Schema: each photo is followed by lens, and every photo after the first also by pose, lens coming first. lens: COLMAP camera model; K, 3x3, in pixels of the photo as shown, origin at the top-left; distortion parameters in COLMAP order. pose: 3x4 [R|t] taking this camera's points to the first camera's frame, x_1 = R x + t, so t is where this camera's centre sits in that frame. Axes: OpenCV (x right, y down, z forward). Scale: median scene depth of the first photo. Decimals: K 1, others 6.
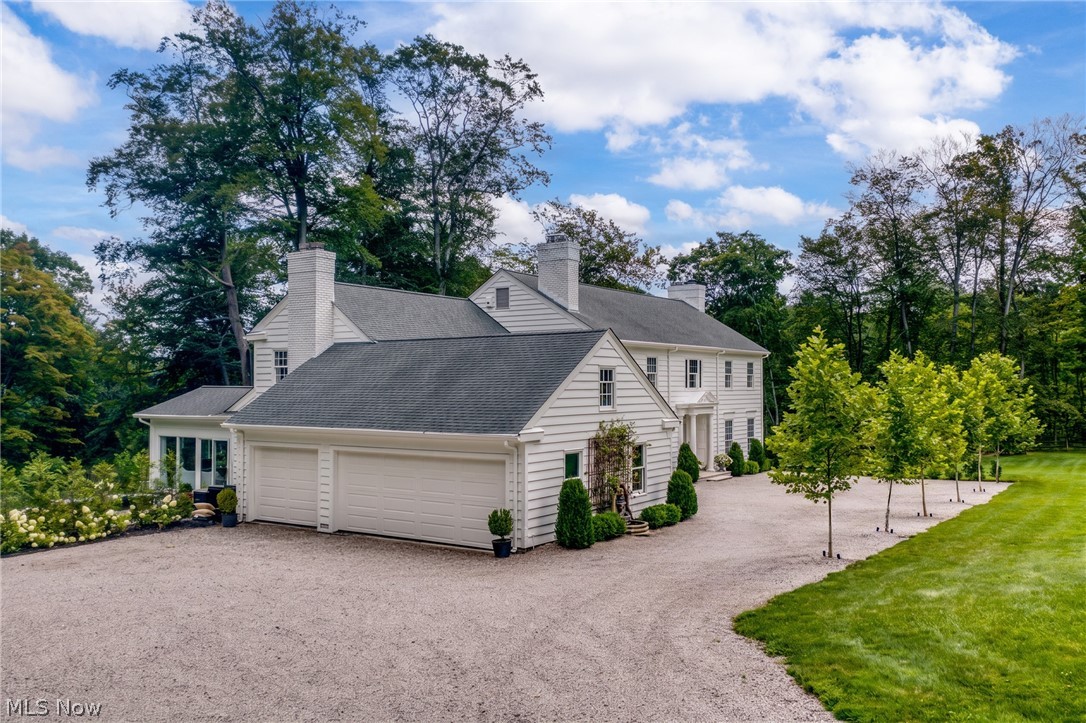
lens RADIAL K [[889.2, 0, 549.7], [0, 889.2, 360.8], [0, 0, 1]] dist [0.043732, -0.011589]
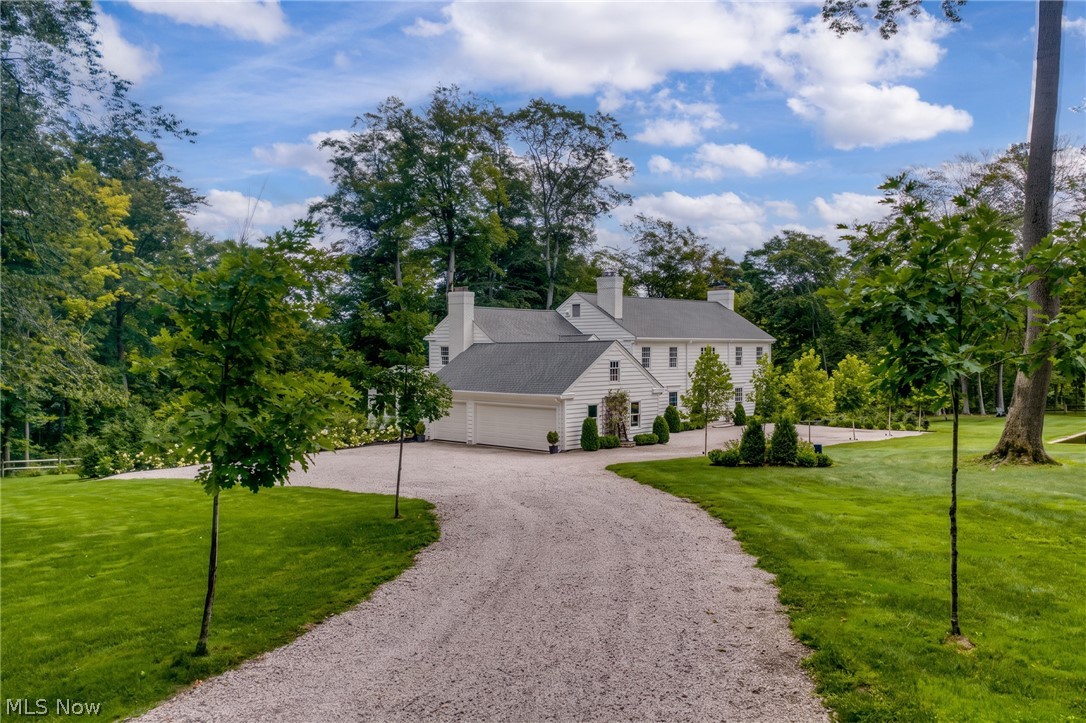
lens RADIAL K [[889.2, 0, 549.7], [0, 889.2, 360.8], [0, 0, 1]] dist [0.043732, -0.011589]
pose [[0.988714, 0.002206, -0.149796, 0.139270], [0.003994, 0.999148, 0.041078, -0.046350], [0.149759, -0.041213, 0.987863, -0.586225]]
